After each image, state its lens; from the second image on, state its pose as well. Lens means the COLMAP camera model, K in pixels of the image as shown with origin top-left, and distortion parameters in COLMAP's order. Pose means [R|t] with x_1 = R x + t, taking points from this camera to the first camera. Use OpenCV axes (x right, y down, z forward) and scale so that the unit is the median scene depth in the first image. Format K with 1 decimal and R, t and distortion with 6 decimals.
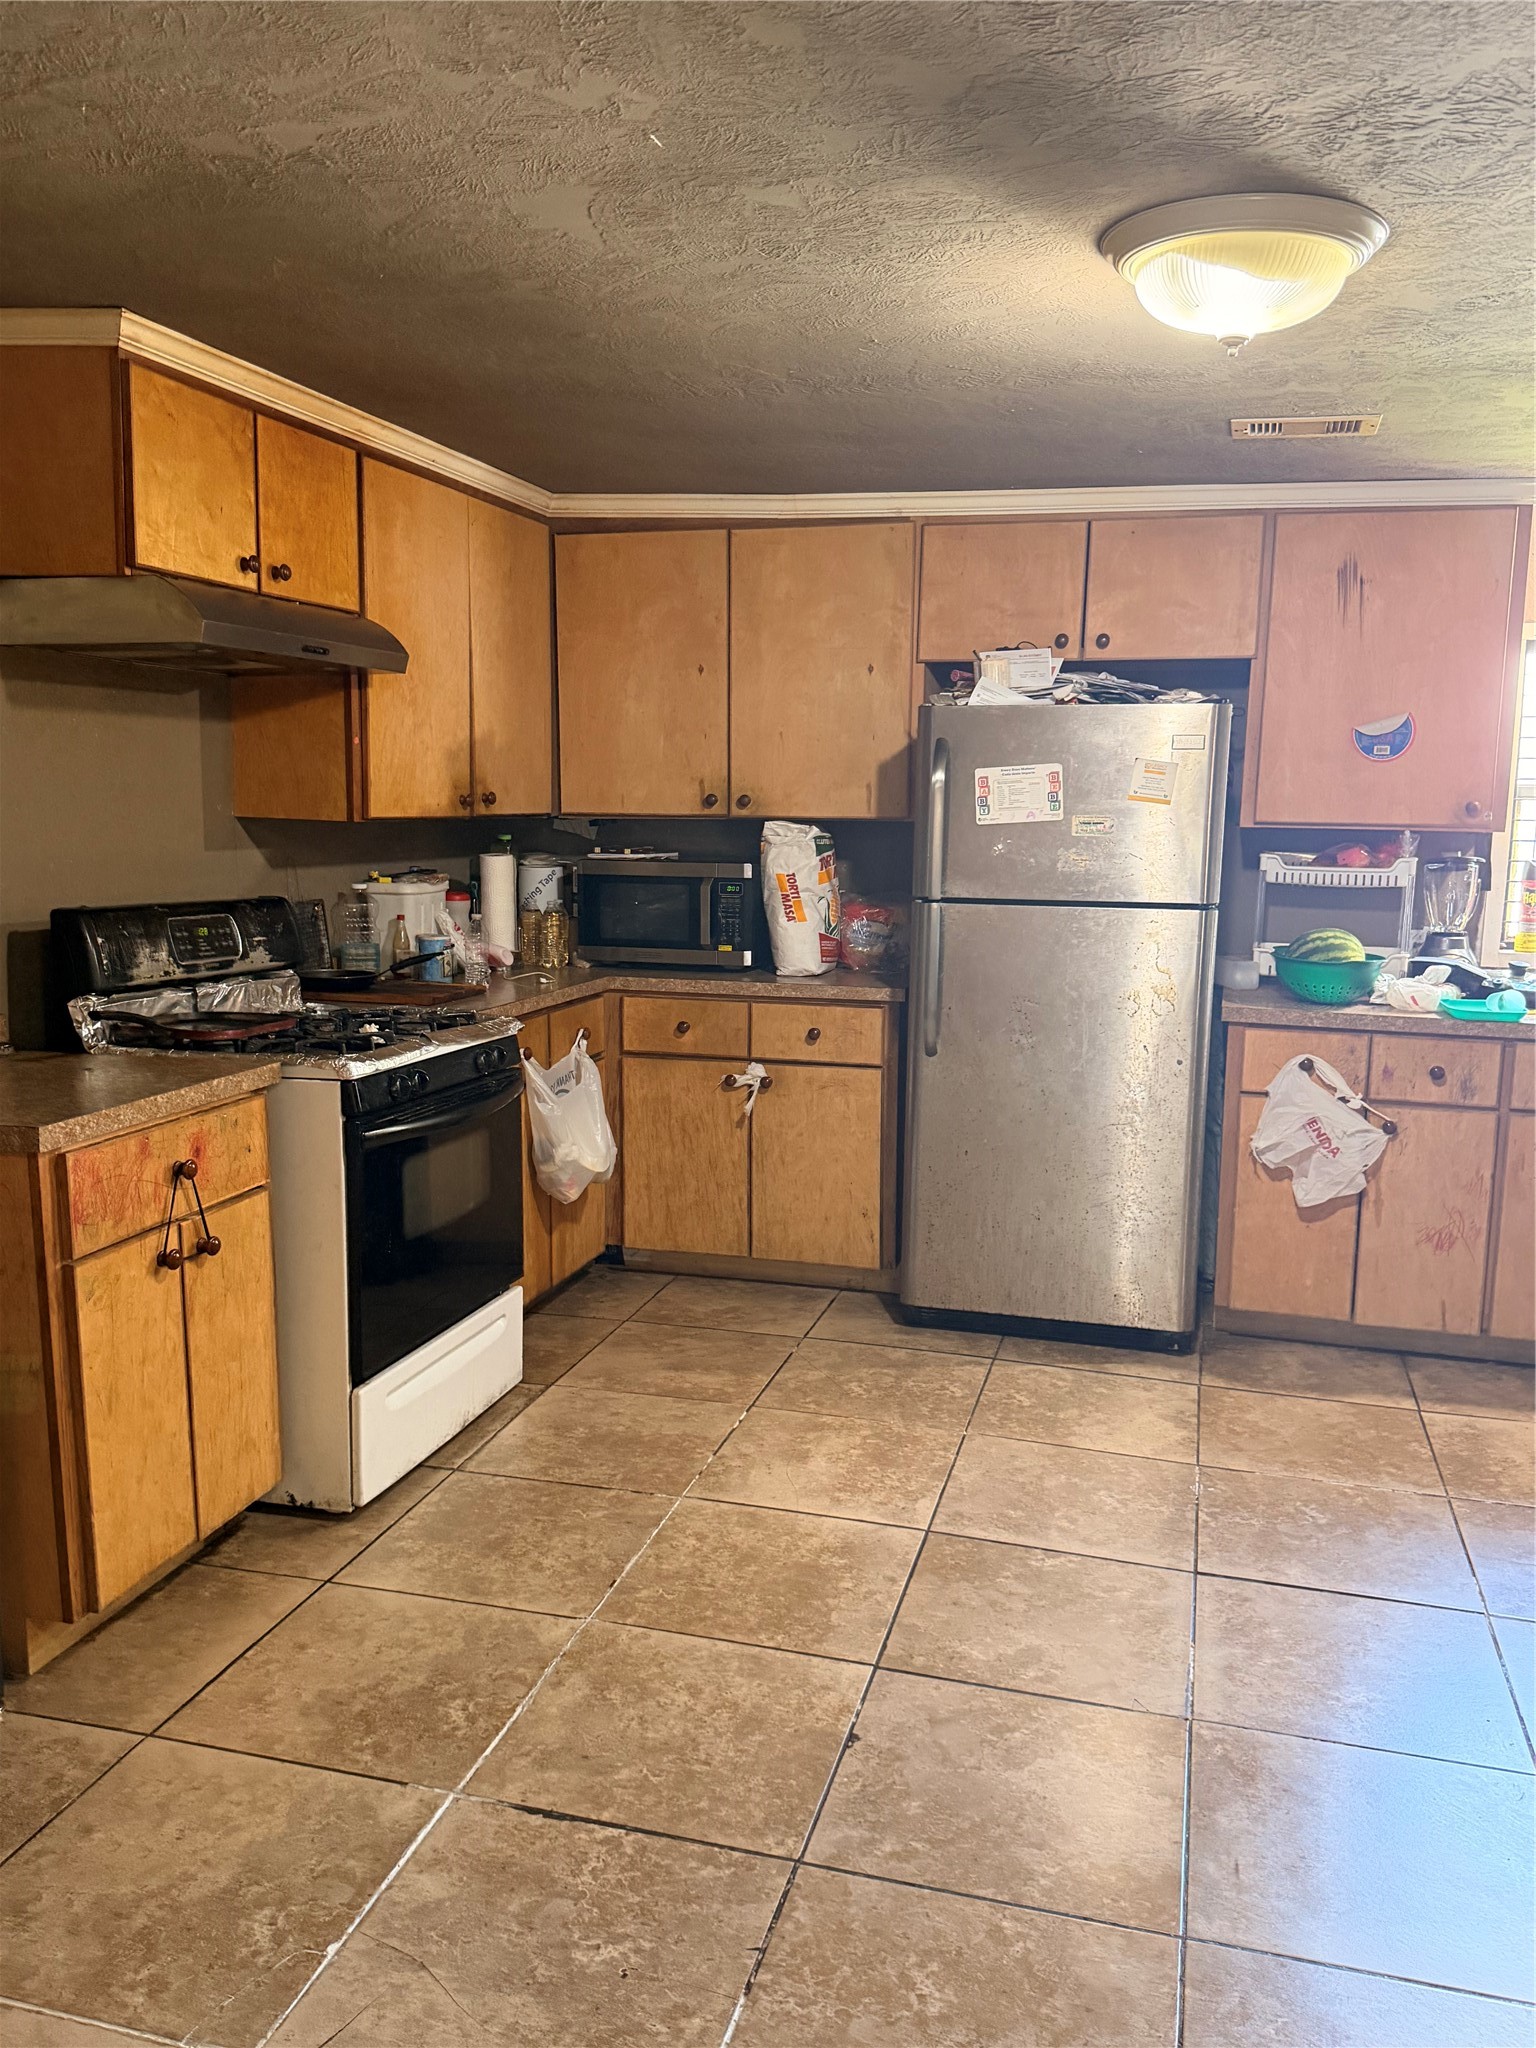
lens RADIAL K [[1577.4, 0, 768.0], [0, 1577.4, 1024.0], [0, 0, 1]] dist [0.166792, -0.330219]
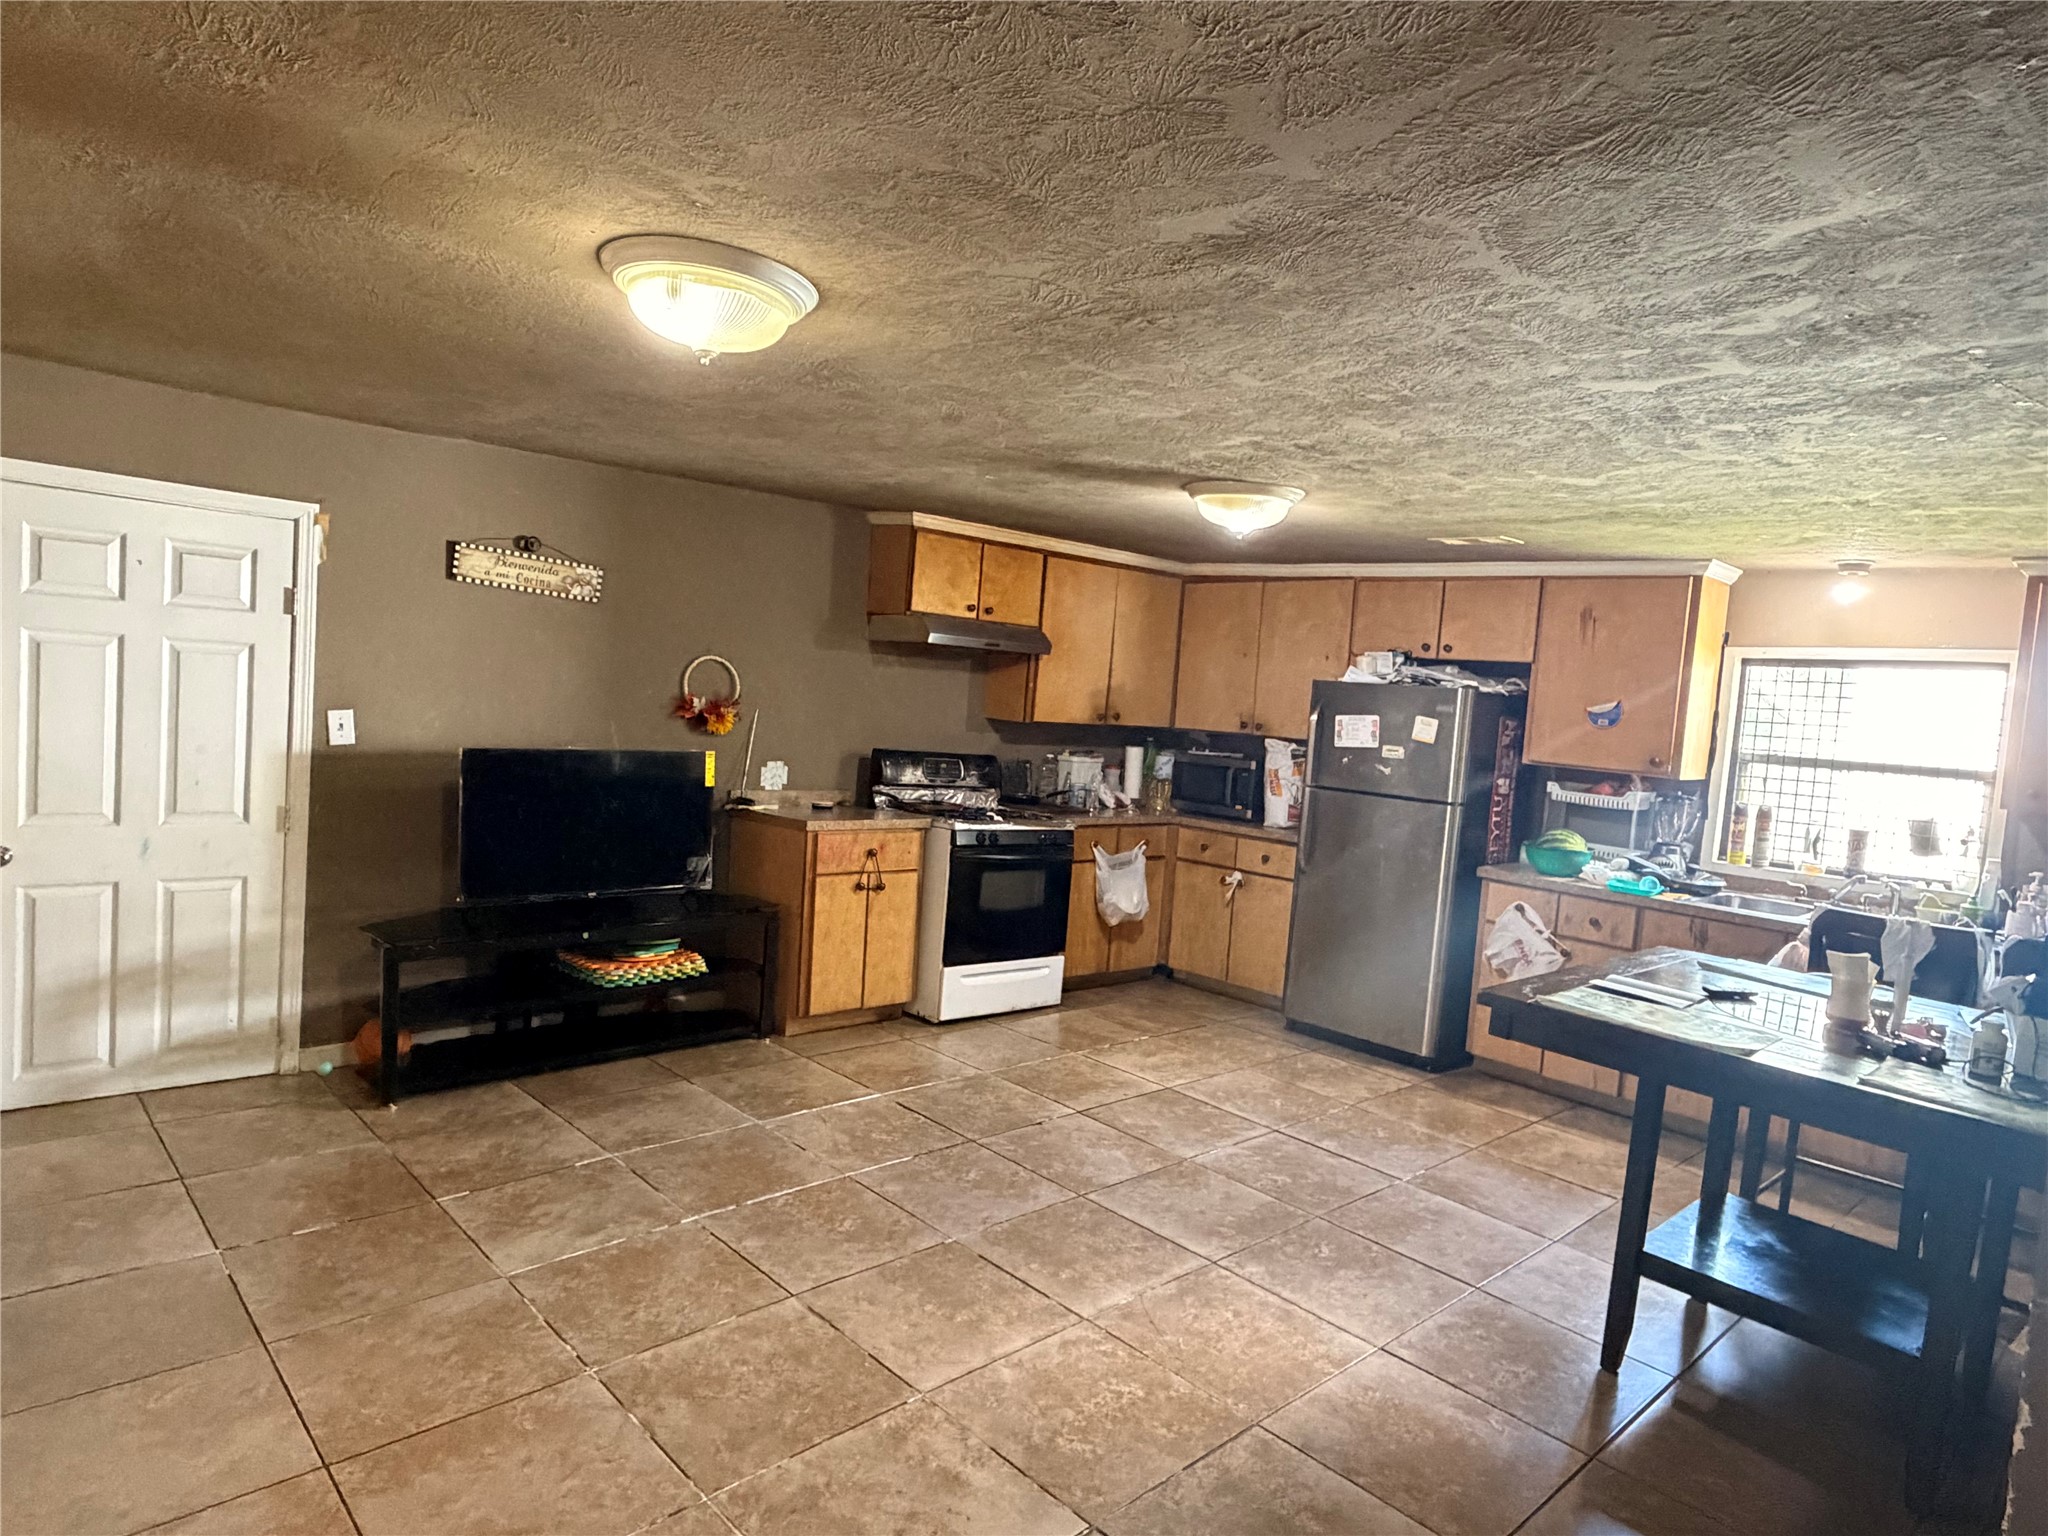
lens RADIAL K [[1193.3, 0, 1024.0], [0, 1193.3, 768.0], [0, 0, 1]] dist [0.018597, -0.000138]
pose [[0.853353, 0.084283, -0.514475, 0.531948], [-0.137642, 0.988253, -0.066407, 0.036104], [0.502835, 0.127482, 0.854930, -0.326289]]
